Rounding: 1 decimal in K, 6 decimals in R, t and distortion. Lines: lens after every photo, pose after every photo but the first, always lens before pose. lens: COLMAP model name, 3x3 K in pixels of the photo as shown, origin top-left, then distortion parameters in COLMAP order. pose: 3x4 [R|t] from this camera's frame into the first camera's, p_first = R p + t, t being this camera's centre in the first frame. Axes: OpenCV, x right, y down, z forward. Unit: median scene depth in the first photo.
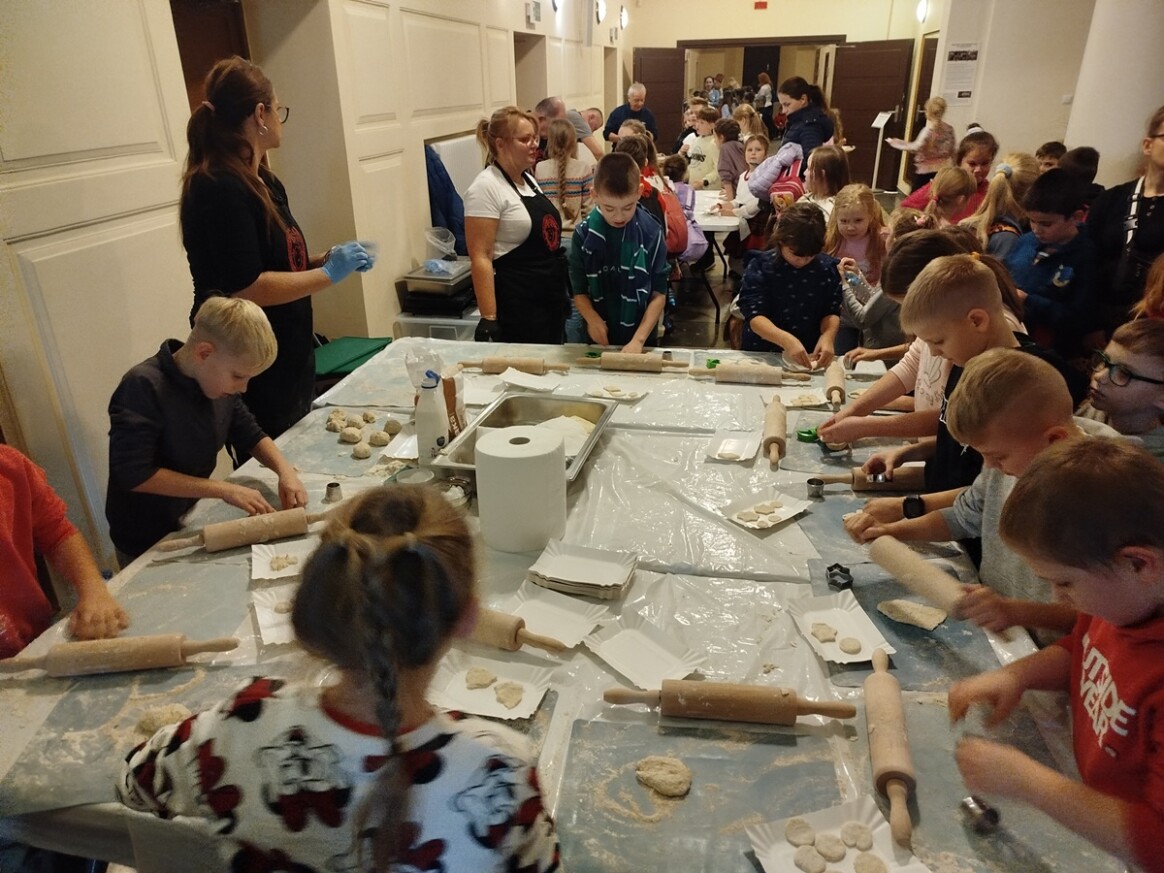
lens RADIAL K [[811.4, 0, 582.0], [0, 811.4, 436.5], [0, 0, 1]] dist [0.004592, 0.002478]
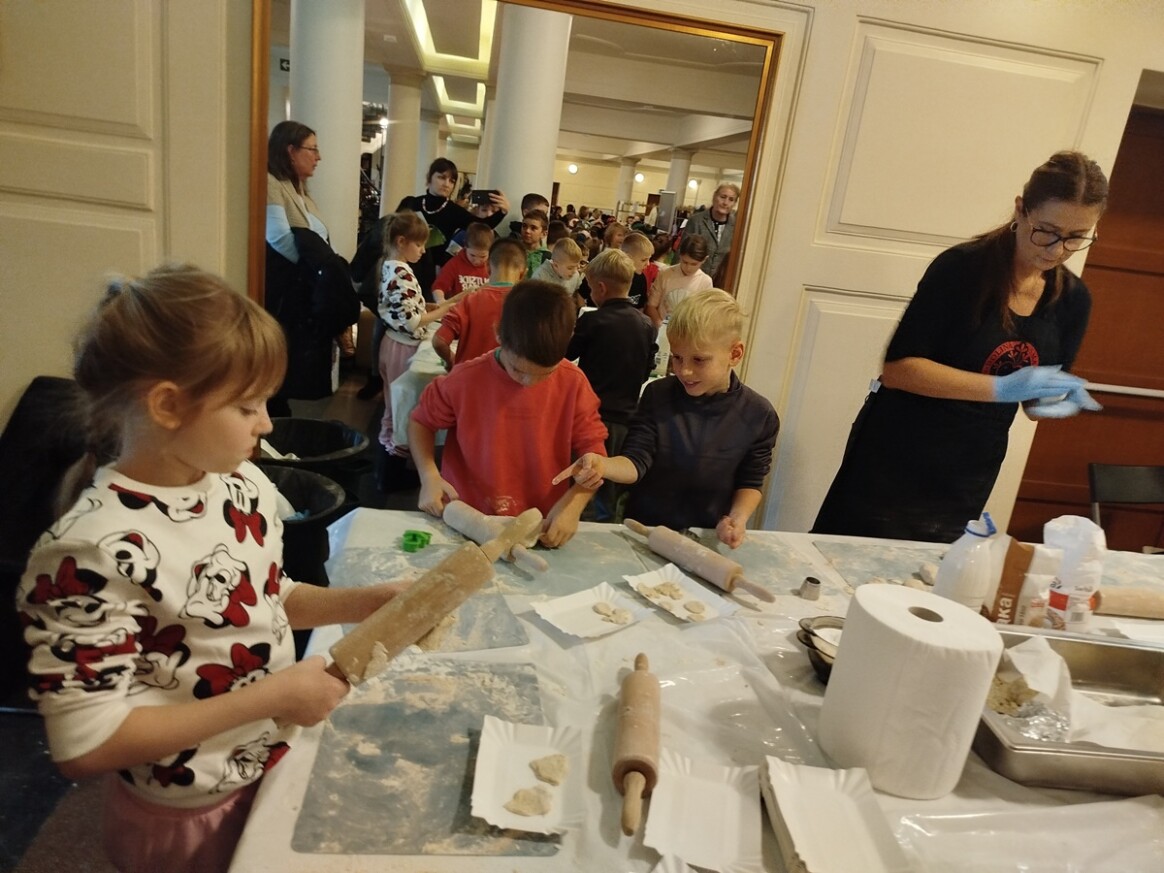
lens RADIAL K [[812.6, 0, 582.0], [0, 812.6, 436.5], [0, 0, 1]] dist [0.003820, 0.053987]
pose [[0.279576, 0.297279, -0.912942, 0.330673], [-0.508094, 0.852612, 0.122037, -0.046051], [0.814664, 0.429742, 0.389416, 0.431033]]
